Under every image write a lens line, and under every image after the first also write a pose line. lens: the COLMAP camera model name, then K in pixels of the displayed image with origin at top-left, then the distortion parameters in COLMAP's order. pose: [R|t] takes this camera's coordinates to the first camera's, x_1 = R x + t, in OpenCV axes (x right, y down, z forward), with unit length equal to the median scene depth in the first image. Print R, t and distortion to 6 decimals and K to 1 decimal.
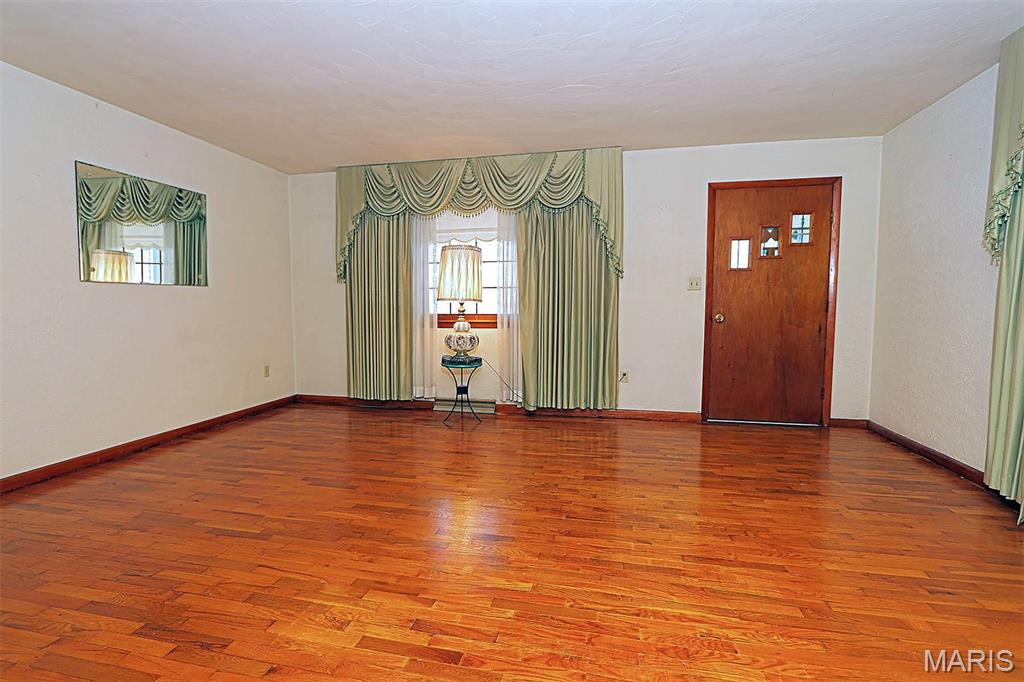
lens RADIAL K [[484.4, 0, 504.8], [0, 484.4, 340.7], [0, 0, 1]] dist [-0.019185, 0.002348]
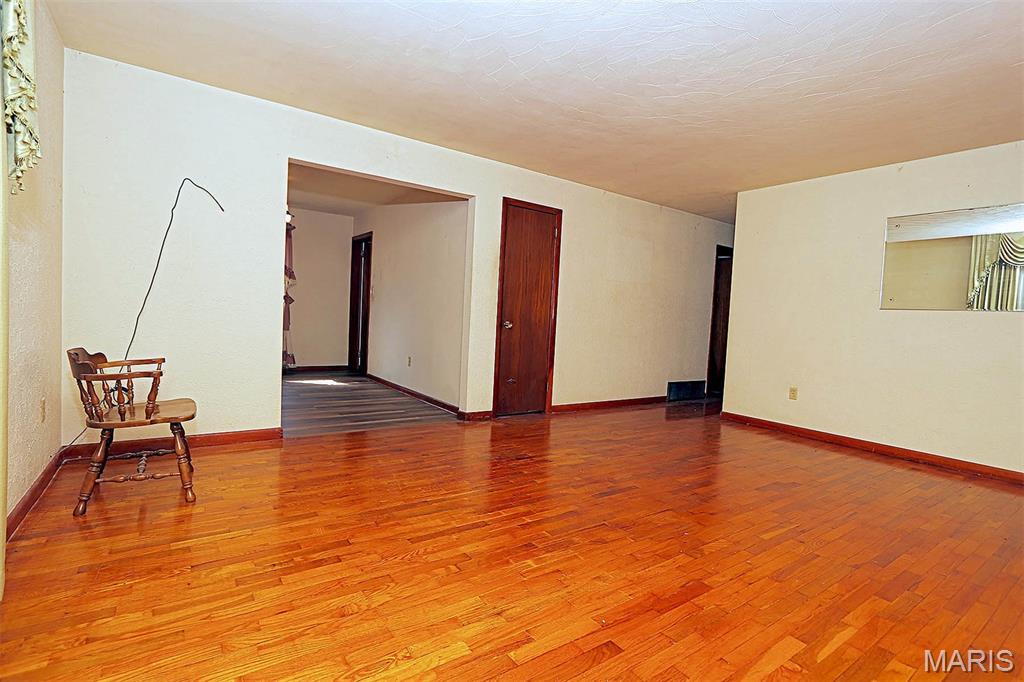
lens RADIAL K [[484.4, 0, 504.7], [0, 484.4, 339.6], [0, 0, 1]] dist [-0.019185, 0.002348]
pose [[-0.678320, 0.006887, -0.734735, 0.561704], [-0.103775, 0.989035, 0.105077, -0.052568], [0.727402, 0.147523, -0.670167, 0.824173]]
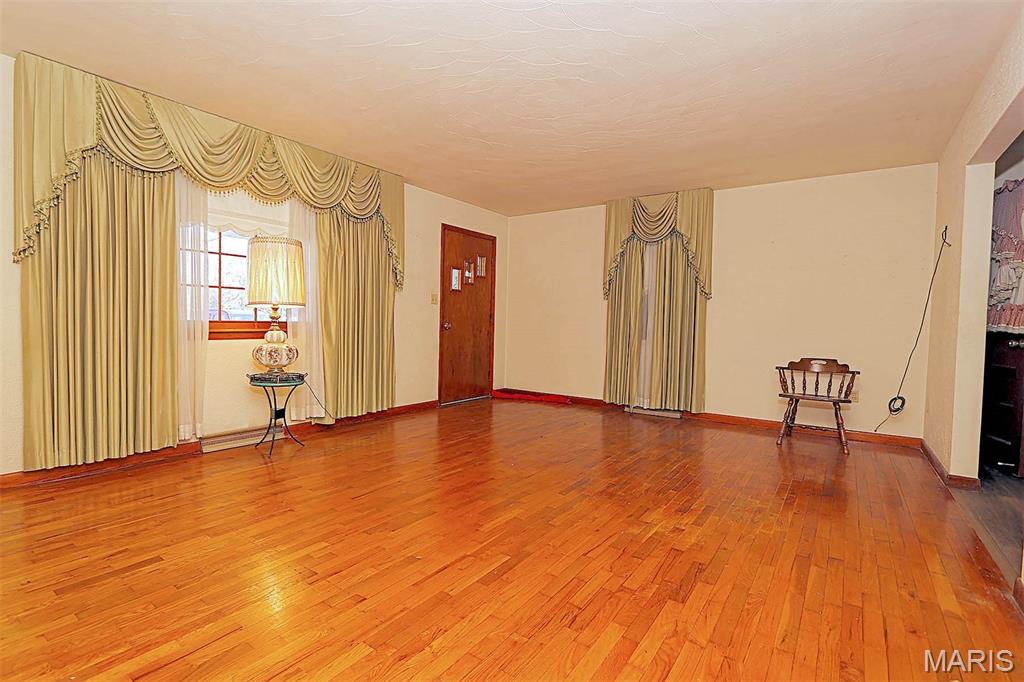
lens RADIAL K [[484.4, 0, 504.4], [0, 484.4, 339.7], [0, 0, 1]] dist [-0.019185, 0.002348]
pose [[0.387342, -0.027675, 0.921521, -0.716536], [0.045544, 0.998903, 0.010855, -0.015756], [-0.920811, 0.037765, 0.388177, 0.333413]]
